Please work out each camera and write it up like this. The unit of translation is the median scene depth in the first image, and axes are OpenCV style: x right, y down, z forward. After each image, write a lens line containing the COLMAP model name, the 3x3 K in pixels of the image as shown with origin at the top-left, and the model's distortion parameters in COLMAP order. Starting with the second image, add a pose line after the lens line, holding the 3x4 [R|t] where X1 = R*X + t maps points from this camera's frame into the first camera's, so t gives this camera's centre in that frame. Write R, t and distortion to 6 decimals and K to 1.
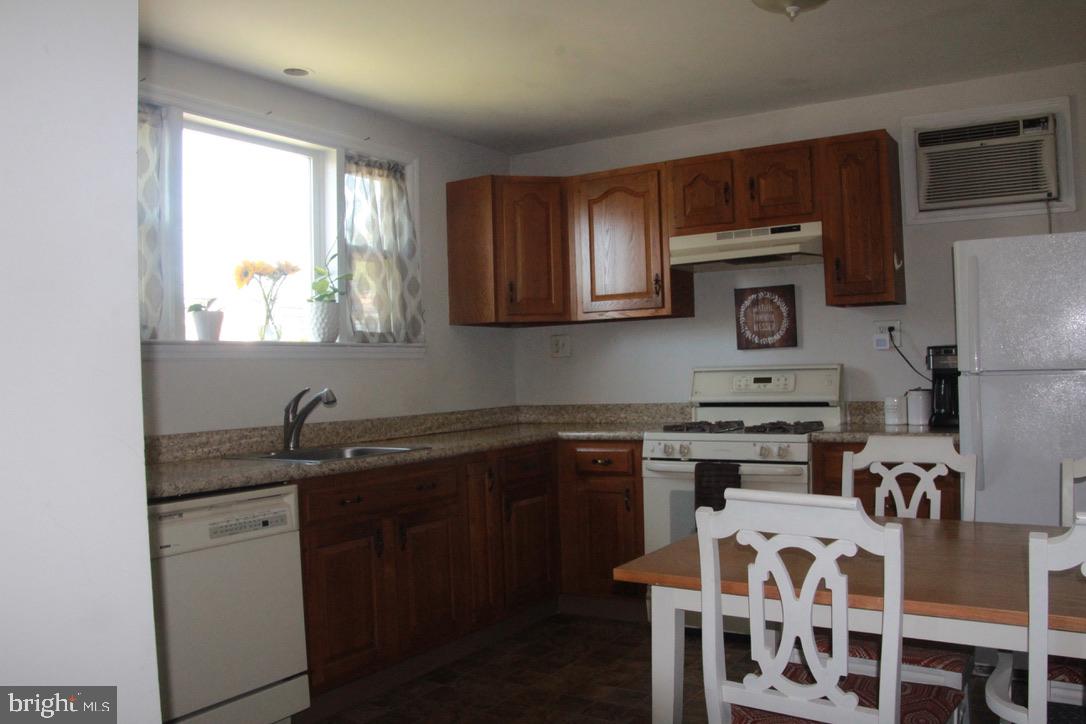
lens RADIAL K [[904.1, 0, 543.0], [0, 904.1, 362.0], [0, 0, 1]] dist [-0.181978, 0.105128]
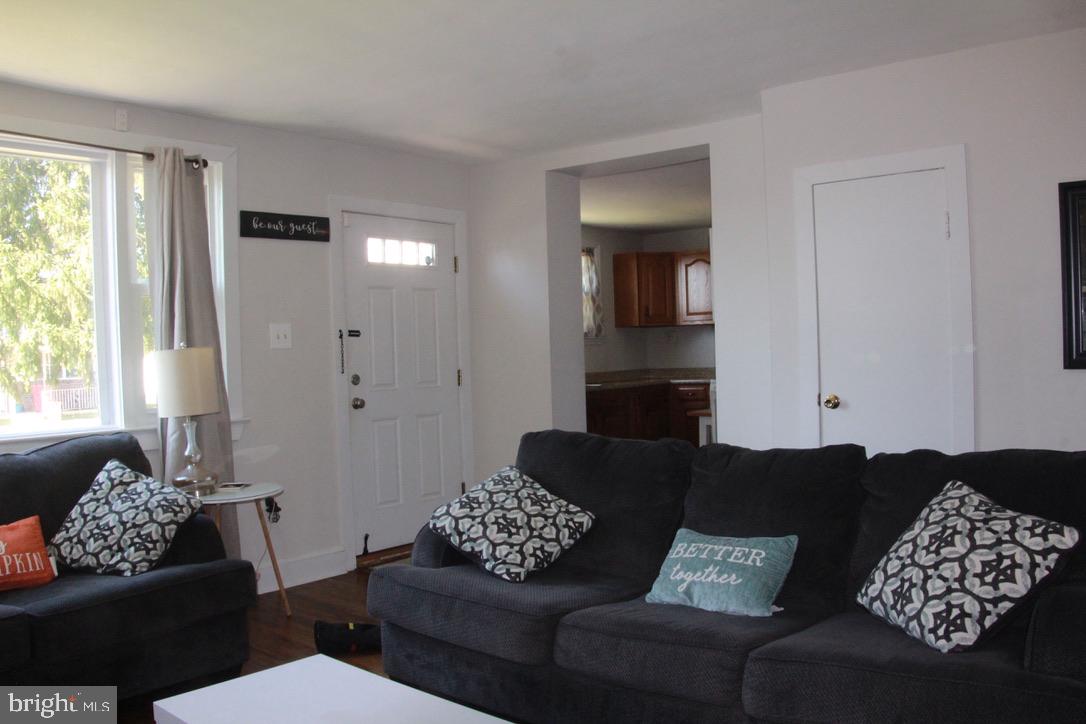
lens RADIAL K [[904.1, 0, 543.0], [0, 904.1, 362.0], [0, 0, 1]] dist [-0.181978, 0.105128]
pose [[0.992385, 0.001746, -0.123166, -0.019023], [0.001402, 0.999675, 0.025469, -0.017683], [0.123170, -0.025448, 0.992059, -1.130875]]
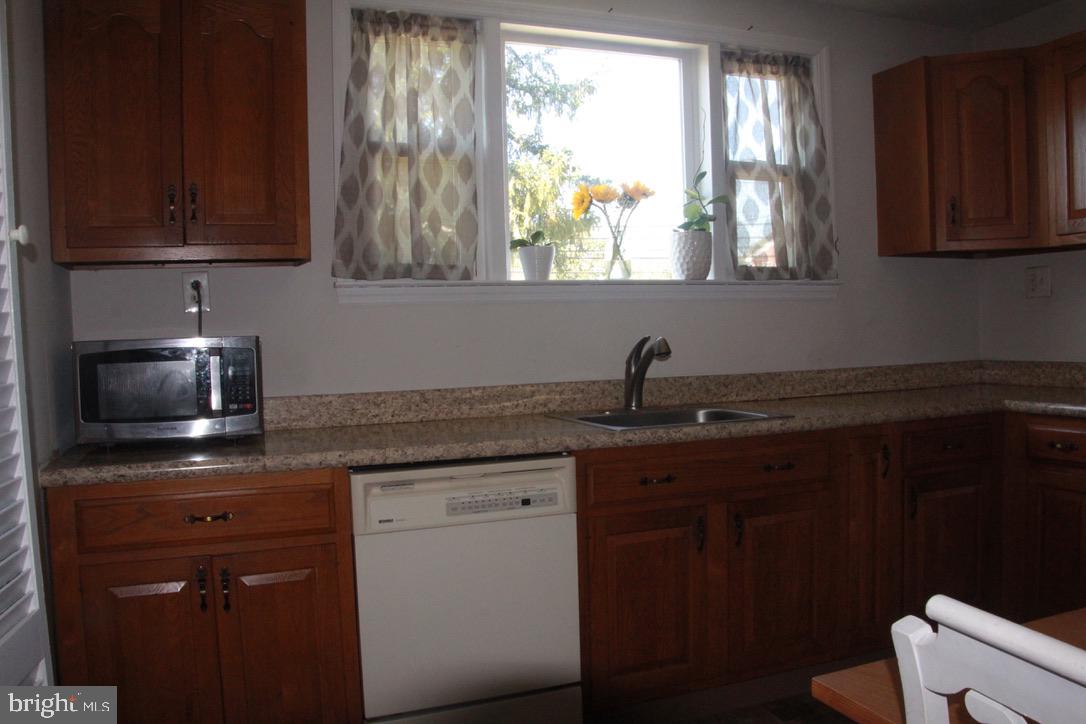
lens RADIAL K [[904.1, 0, 543.0], [0, 904.1, 362.0], [0, 0, 1]] dist [-0.181978, 0.105128]
pose [[0.810811, 0.033415, -0.584354, 0.127859], [0.007258, 0.997718, 0.067122, -0.002993], [0.585263, -0.058664, 0.808718, 0.231853]]
